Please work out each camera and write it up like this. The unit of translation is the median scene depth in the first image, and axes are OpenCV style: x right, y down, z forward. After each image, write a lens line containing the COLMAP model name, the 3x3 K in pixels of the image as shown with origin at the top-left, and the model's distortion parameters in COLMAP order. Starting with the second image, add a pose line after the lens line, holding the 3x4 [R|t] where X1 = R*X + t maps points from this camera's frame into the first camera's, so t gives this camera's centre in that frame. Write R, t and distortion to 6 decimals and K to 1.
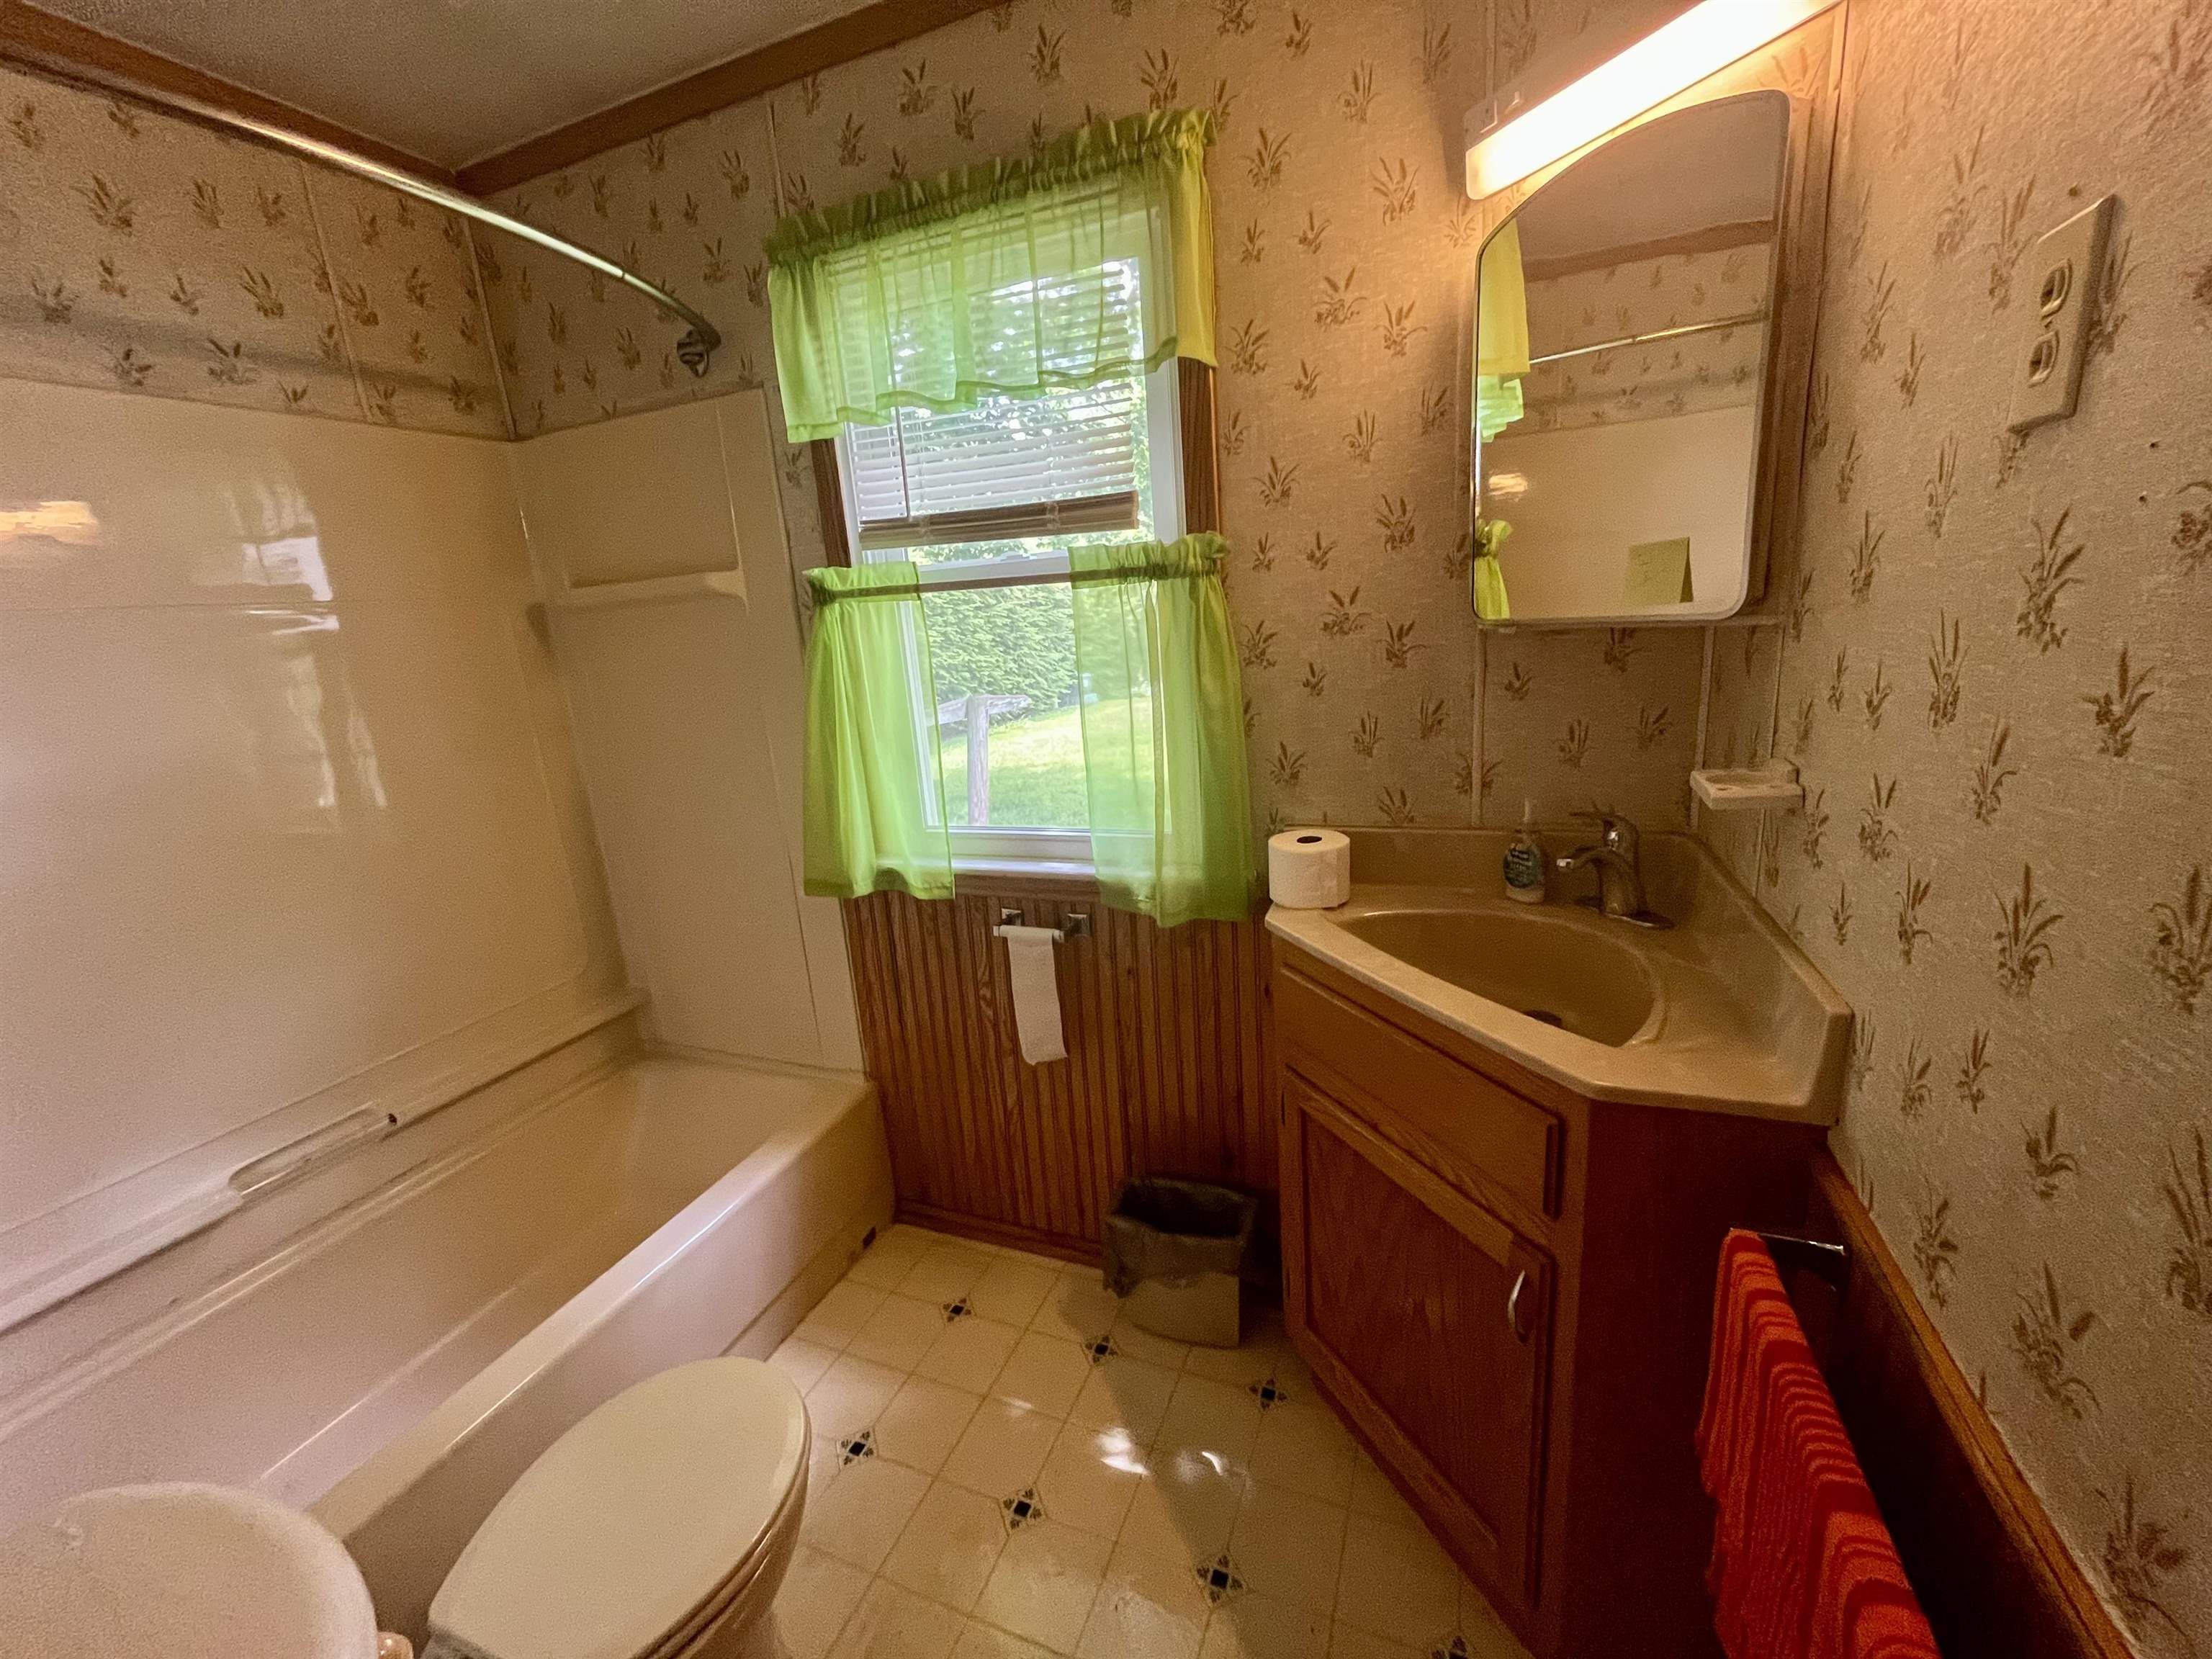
lens RADIAL K [[900.3, 0, 1102.5], [0, 900.3, 825.6], [0, 0, 1]] dist [-0.003090, 0.000247]
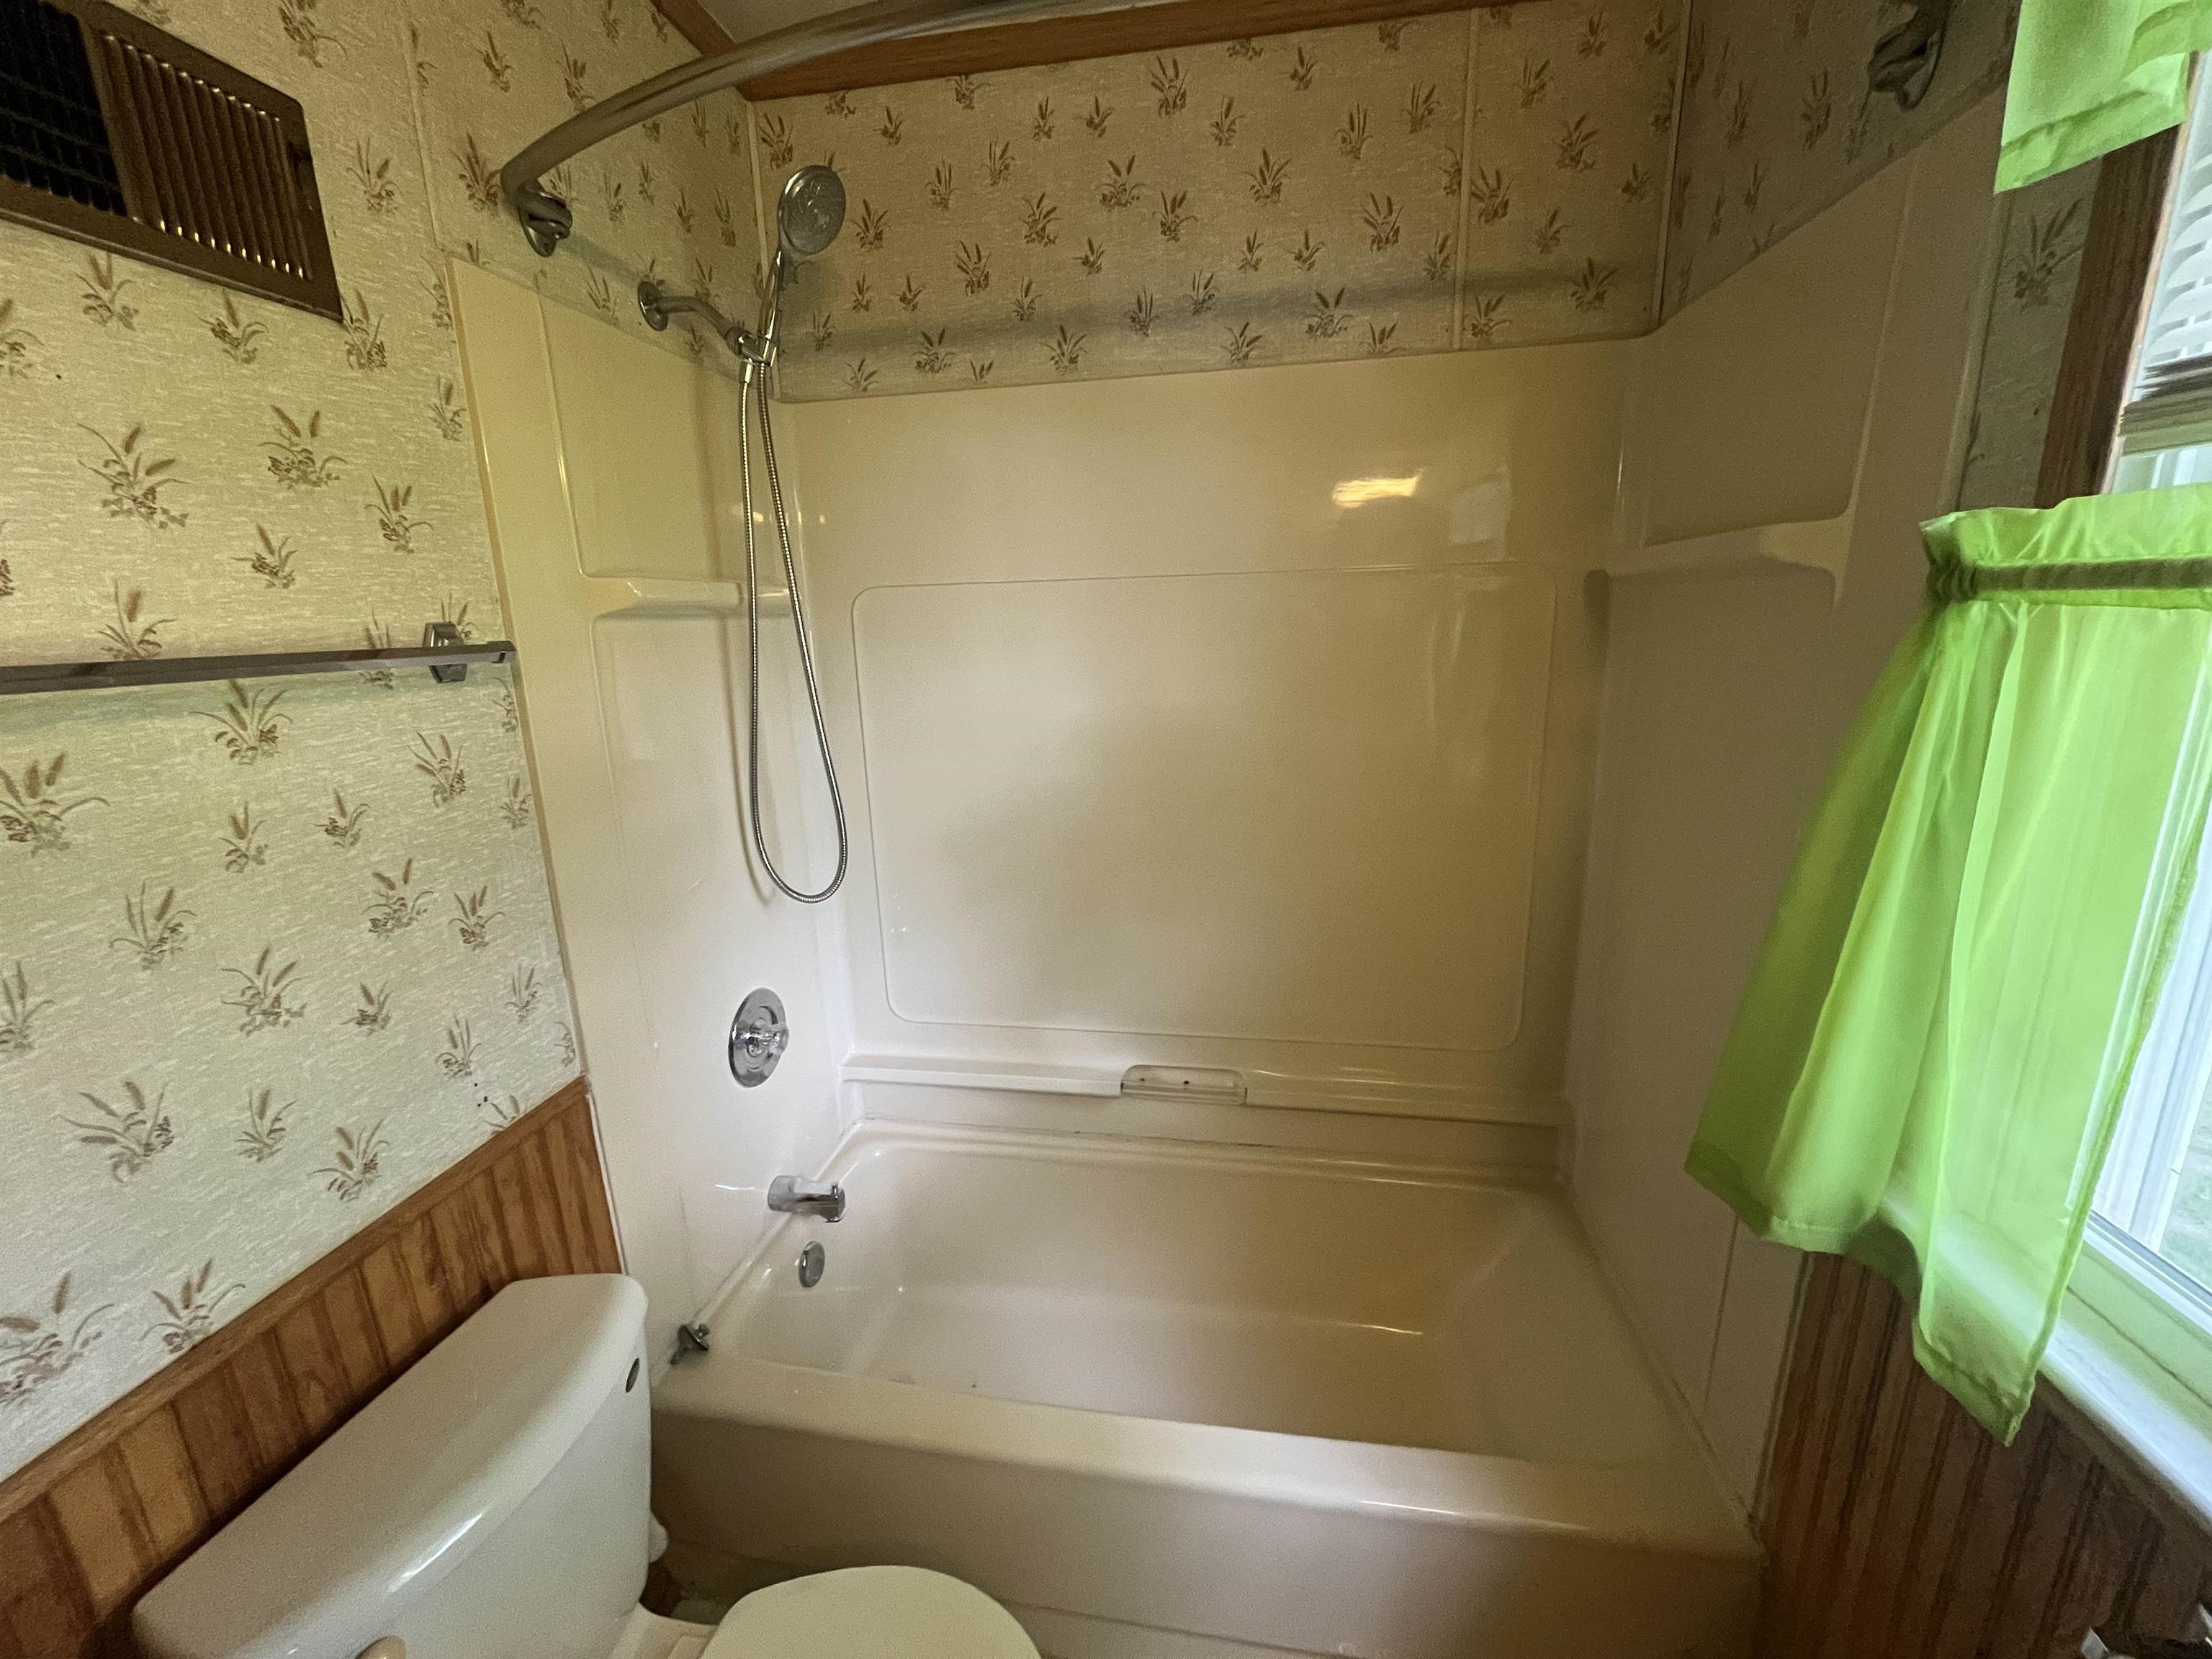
lens RADIAL K [[900.3, 0, 1101.2], [0, 900.3, 830.8], [0, 0, 1]] dist [-0.003090, 0.000247]
pose [[0.208066, 0.293792, -0.932949, 0.023737], [-0.223148, 0.942928, 0.247168, -0.161906], [0.952320, 0.156758, 0.261751, 0.541391]]
